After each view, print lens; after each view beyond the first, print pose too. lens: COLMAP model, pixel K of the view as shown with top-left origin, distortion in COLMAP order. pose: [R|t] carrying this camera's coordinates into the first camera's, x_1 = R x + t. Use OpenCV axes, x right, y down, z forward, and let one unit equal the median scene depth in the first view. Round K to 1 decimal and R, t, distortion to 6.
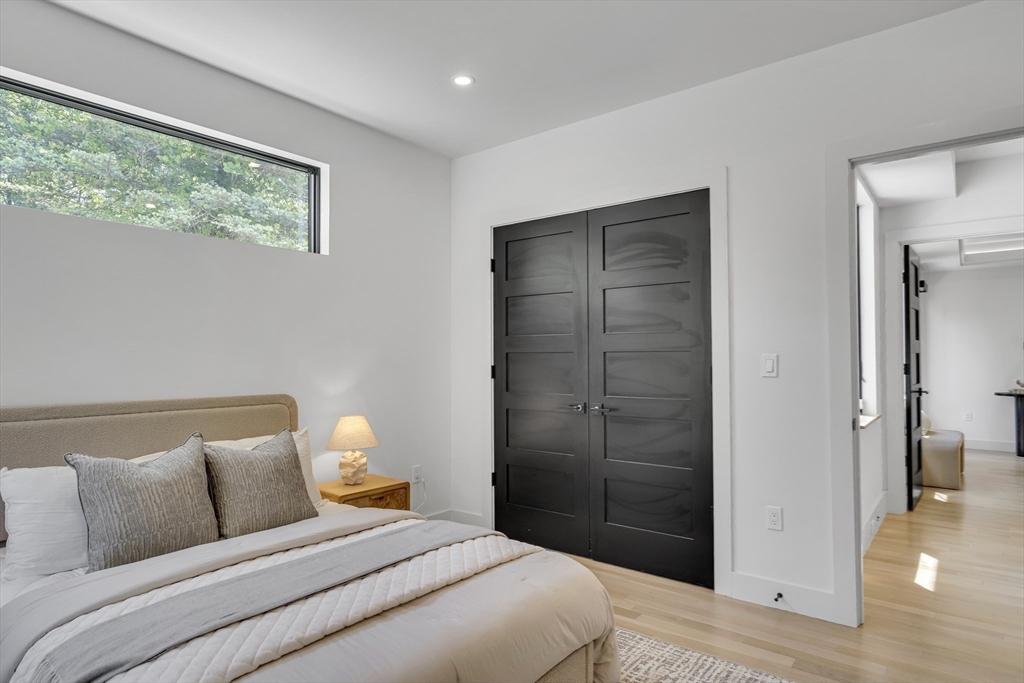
lens RADIAL K [[569.6, 0, 518.1], [0, 569.6, 347.0], [0, 0, 1]] dist [-0.000340, -0.000079]
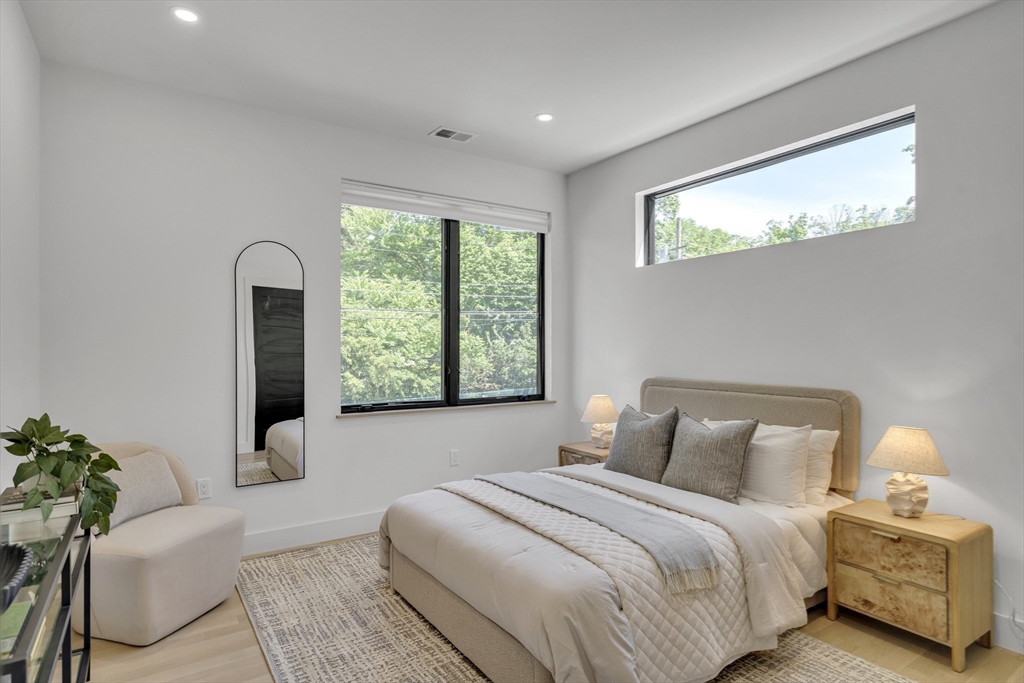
lens RADIAL K [[569.6, 0, 518.1], [0, 569.6, 347.0], [0, 0, 1]] dist [-0.000340, -0.000079]
pose [[-0.315375, -0.001110, -0.948967, 1.030877], [0.021519, 0.999734, -0.008321, 0.016668], [0.948723, -0.023045, -0.315267, 1.292990]]
